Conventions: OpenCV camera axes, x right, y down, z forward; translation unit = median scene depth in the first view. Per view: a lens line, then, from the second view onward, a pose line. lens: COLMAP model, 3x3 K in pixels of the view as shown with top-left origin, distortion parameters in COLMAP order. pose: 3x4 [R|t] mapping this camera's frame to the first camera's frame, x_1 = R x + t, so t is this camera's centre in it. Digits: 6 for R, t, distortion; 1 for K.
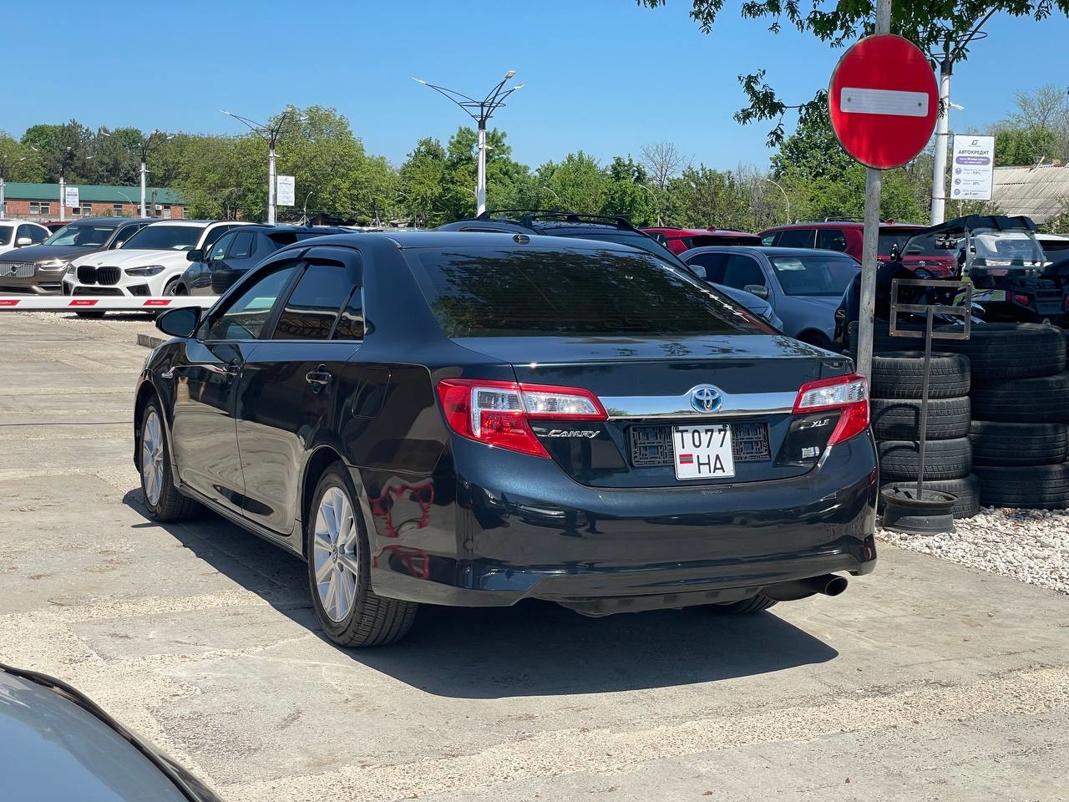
lens RADIAL K [[1604.9, 0, 552.8], [0, 1604.9, 395.7], [0, 0, 1]] dist [0.188906, -0.527595]
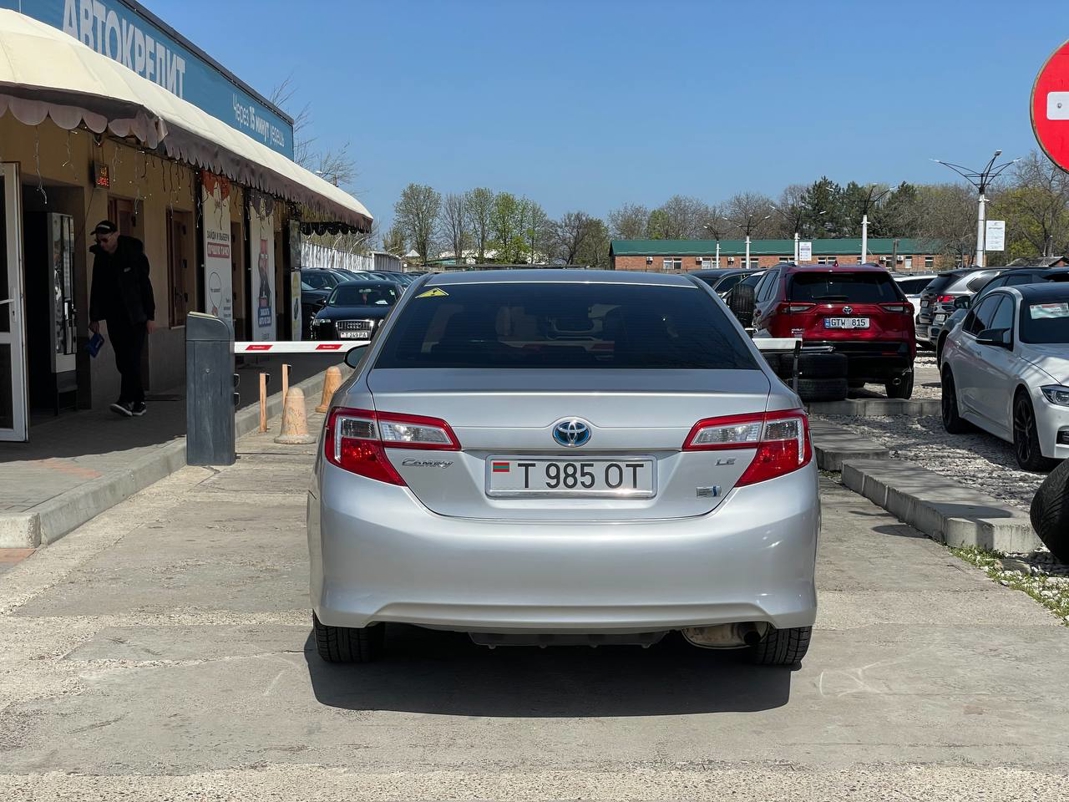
lens RADIAL K [[1603.1, 0, 558.7], [0, 1603.1, 405.8], [0, 0, 1]] dist [0.168069, -0.413026]
pose [[0.891020, 0.013140, -0.453774, 0.332840], [-0.024147, 0.999538, -0.018469, 0.000998], [0.453321, 0.027414, 0.890926, 0.100797]]
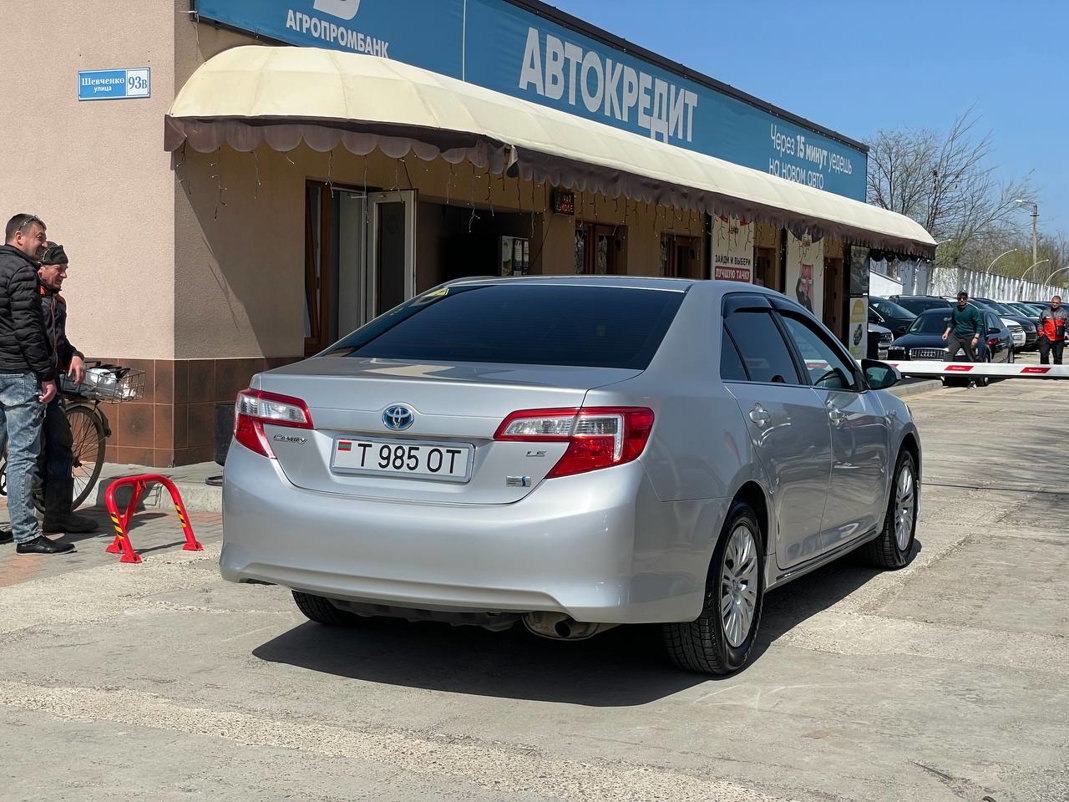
lens RADIAL K [[1611.8, 0, 528.7], [0, 1611.8, 370.7], [0, 0, 1]] dist [0.122905, -0.045124]
pose [[0.592070, 0.021280, -0.805606, 0.607550], [-0.083478, 0.995893, -0.035044, -0.000332], [0.801552, 0.087999, 0.591415, 0.290016]]
